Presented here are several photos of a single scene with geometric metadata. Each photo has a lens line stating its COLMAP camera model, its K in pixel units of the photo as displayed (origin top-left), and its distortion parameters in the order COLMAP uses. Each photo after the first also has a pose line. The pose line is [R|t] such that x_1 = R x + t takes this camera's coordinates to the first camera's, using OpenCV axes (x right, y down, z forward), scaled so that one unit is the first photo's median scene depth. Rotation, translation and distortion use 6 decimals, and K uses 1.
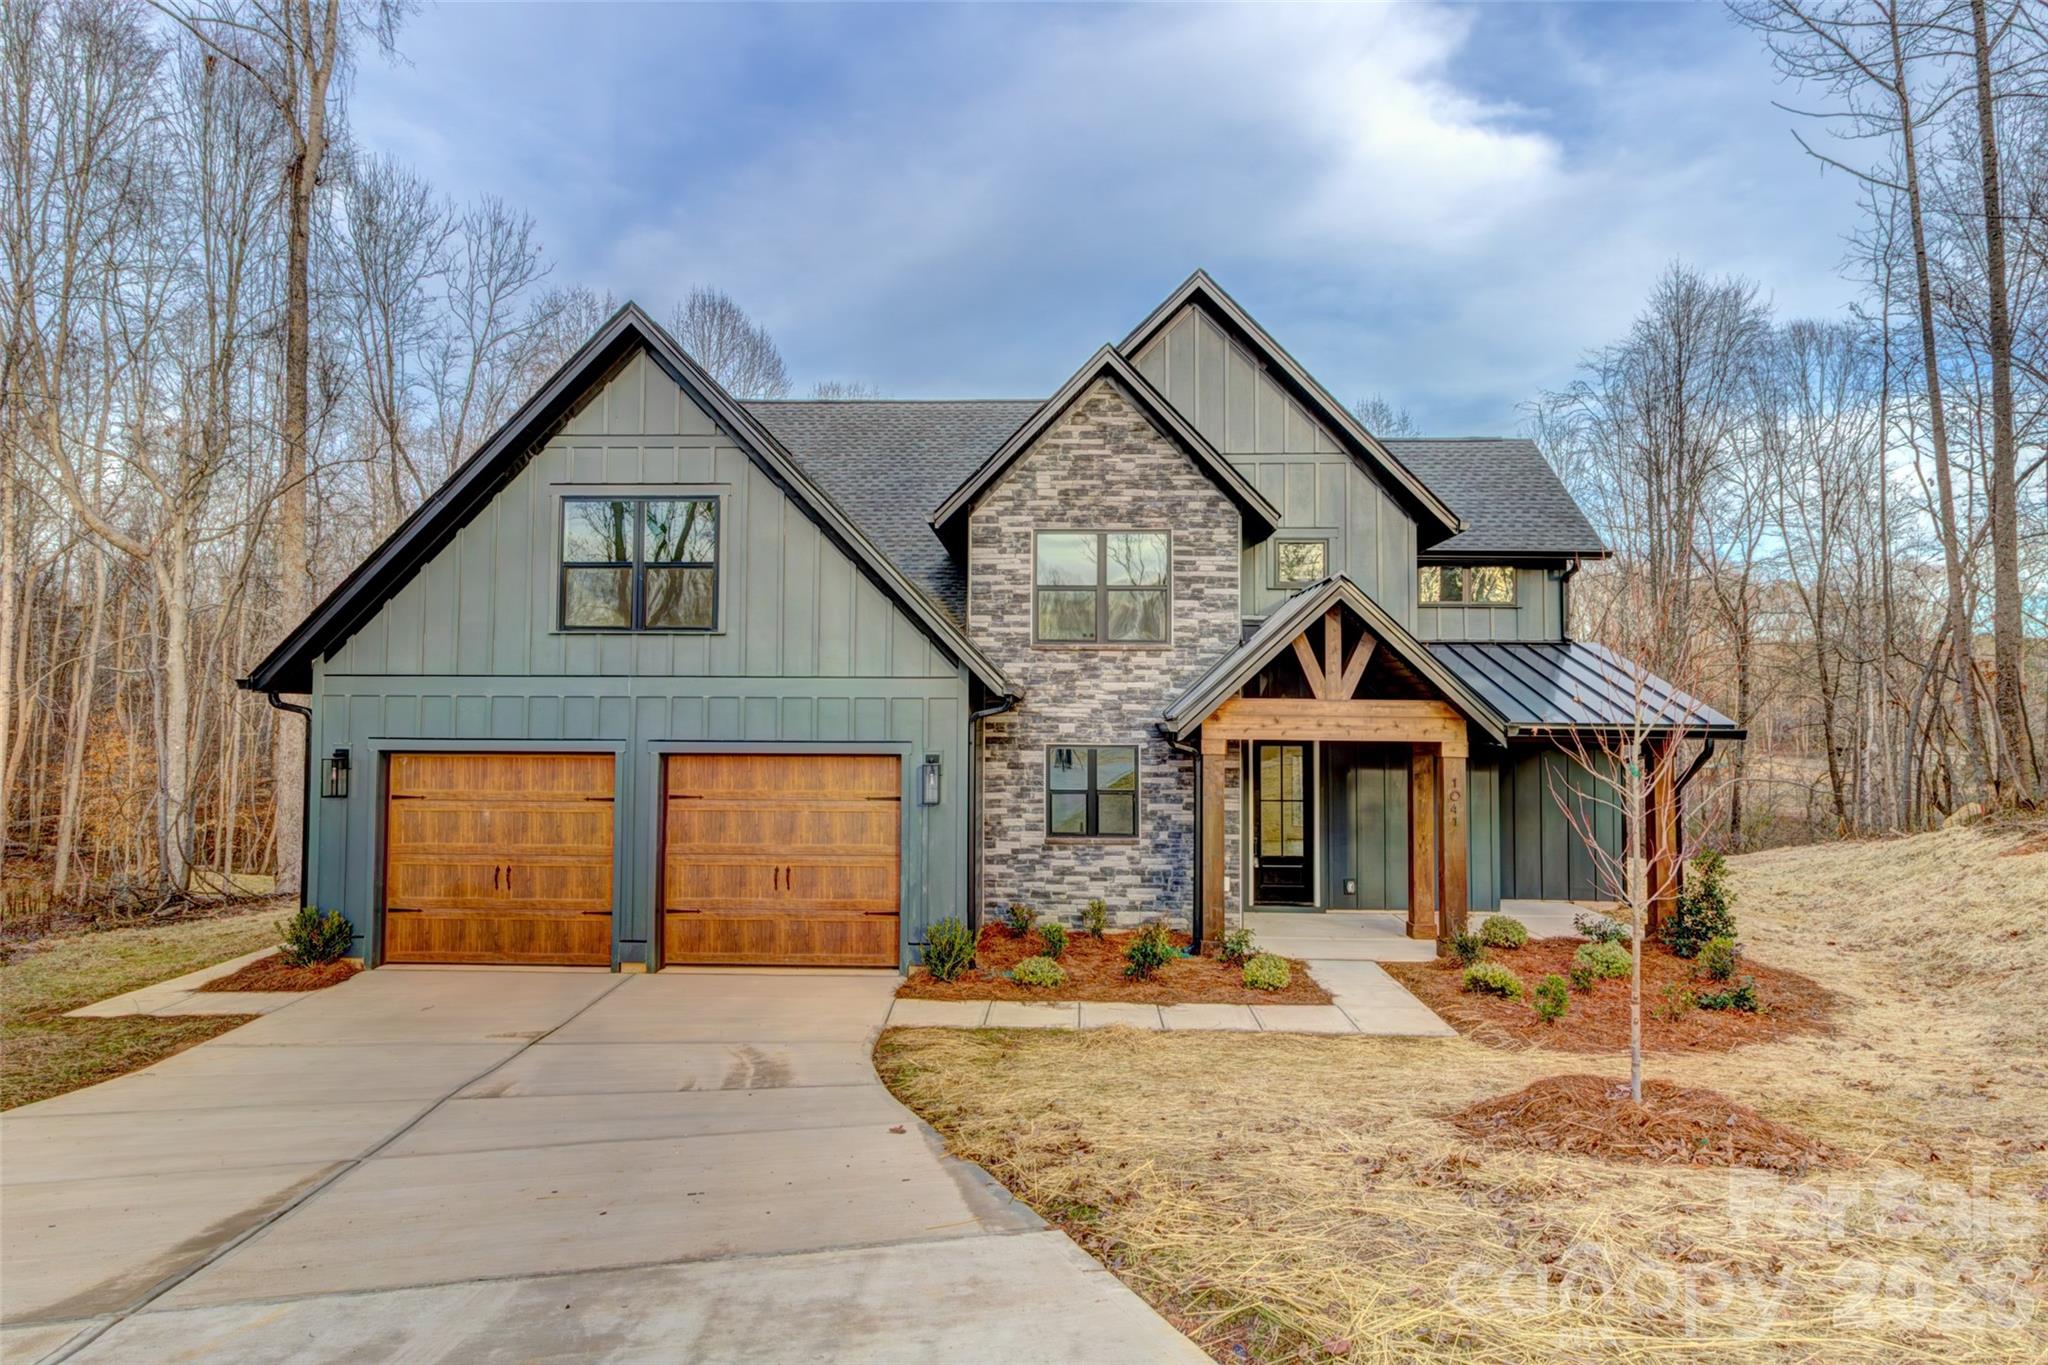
lens RADIAL K [[1083.8, 0, 1023.3], [0, 1083.8, 679.0], [0, 0, 1]] dist [0.002531, -0.003584]
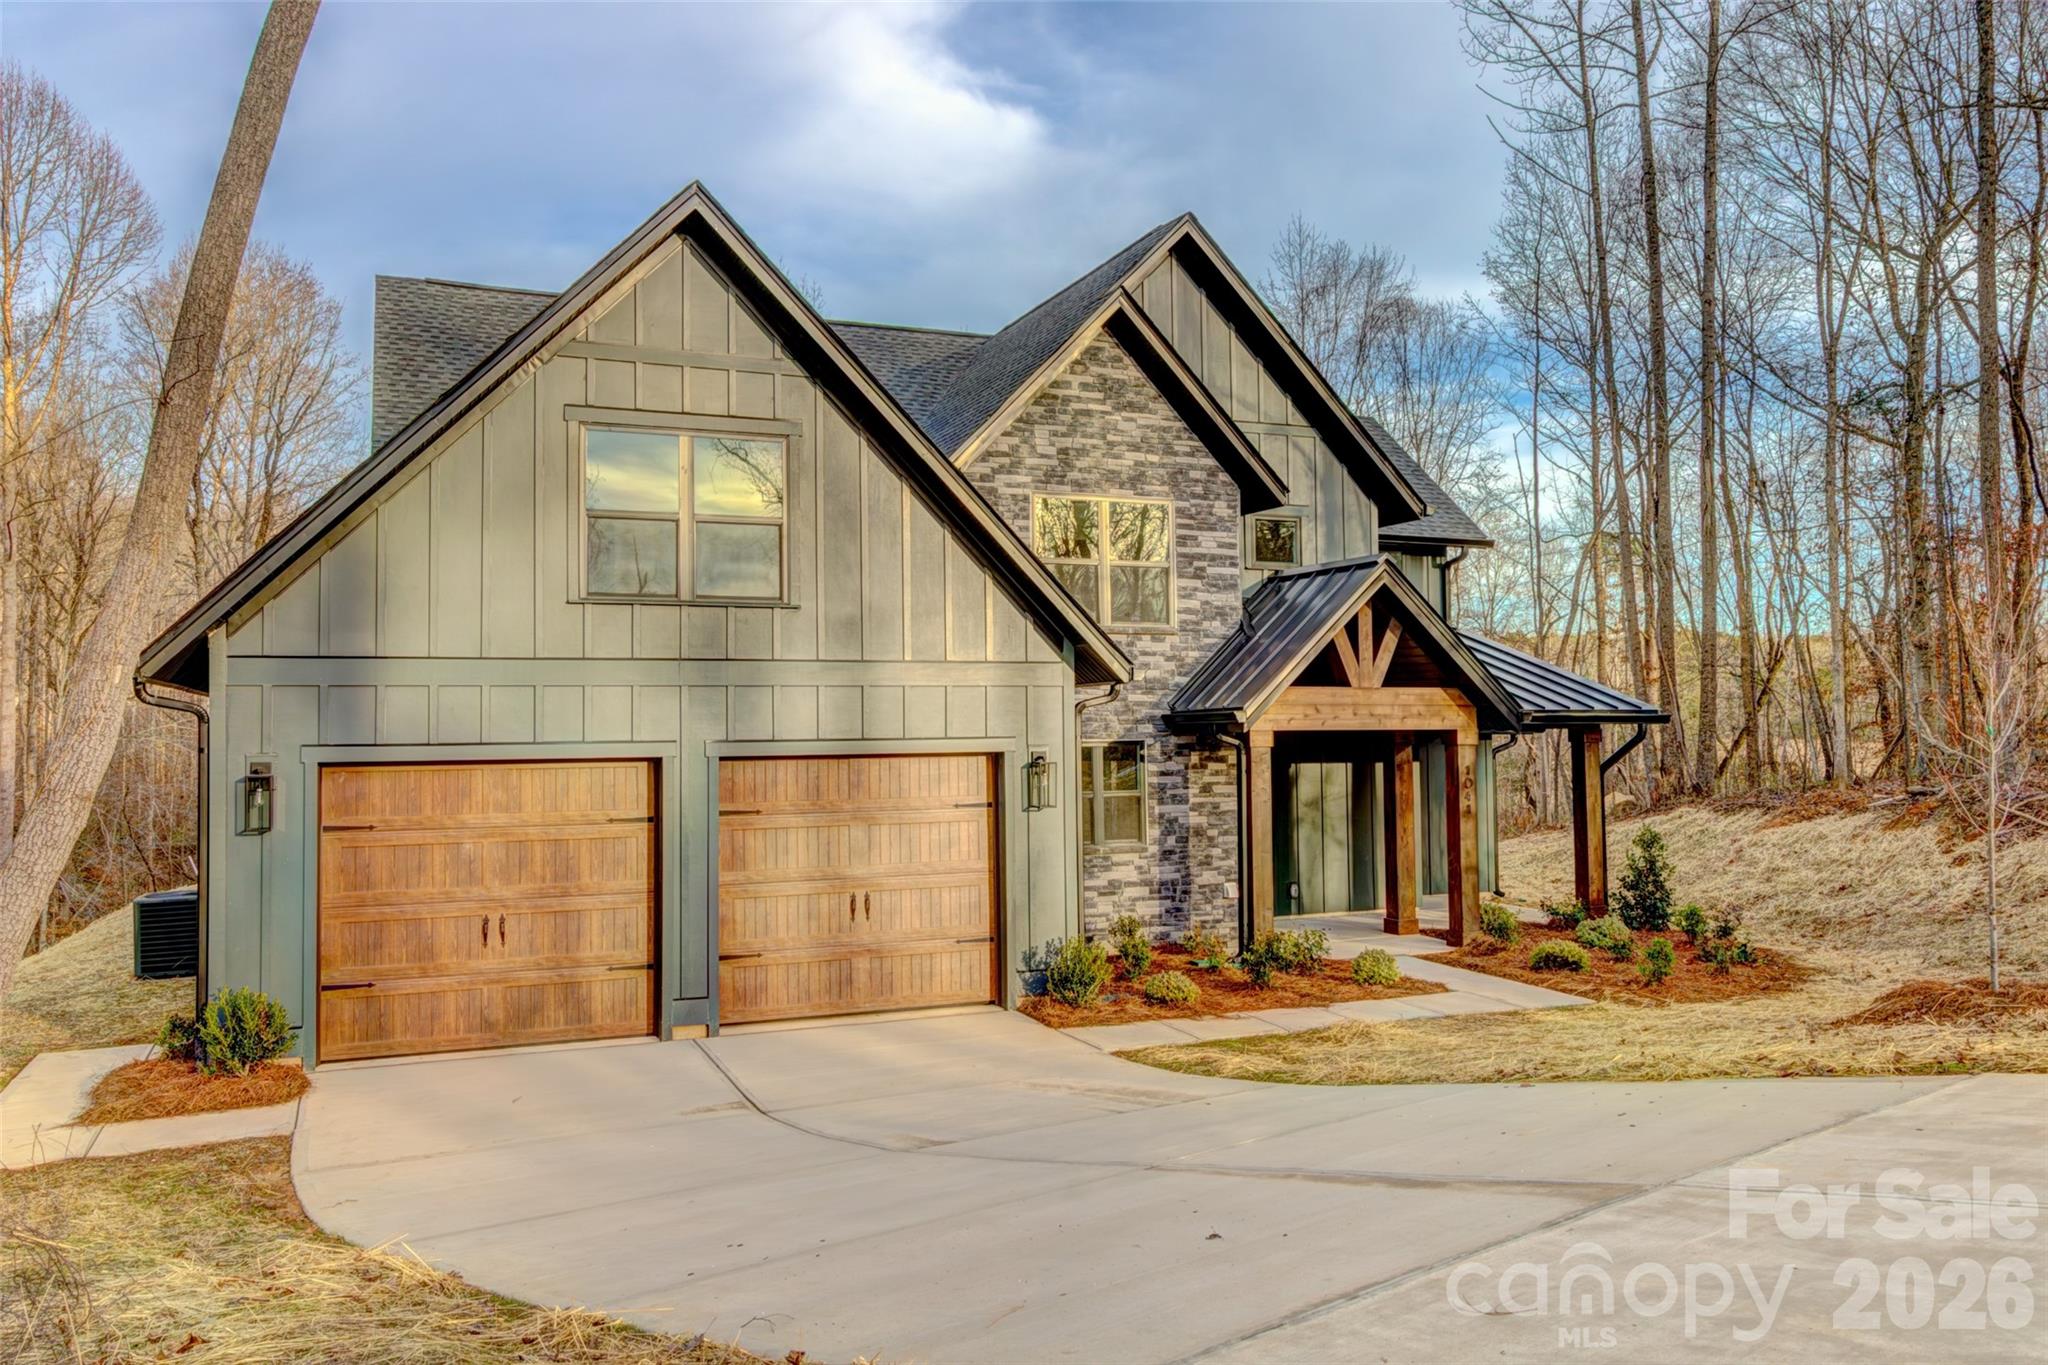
lens RADIAL K [[1416.0, 0, 1023.5], [0, 1416.0, 680.4], [0, 0, 1]] dist [-0.018286, 0.005507]
pose [[0.916502, -0.002256, 0.400024, -0.447508], [0.000776, 0.999992, 0.003861, 0.007014], [-0.400029, -0.003228, 0.916497, -0.025672]]
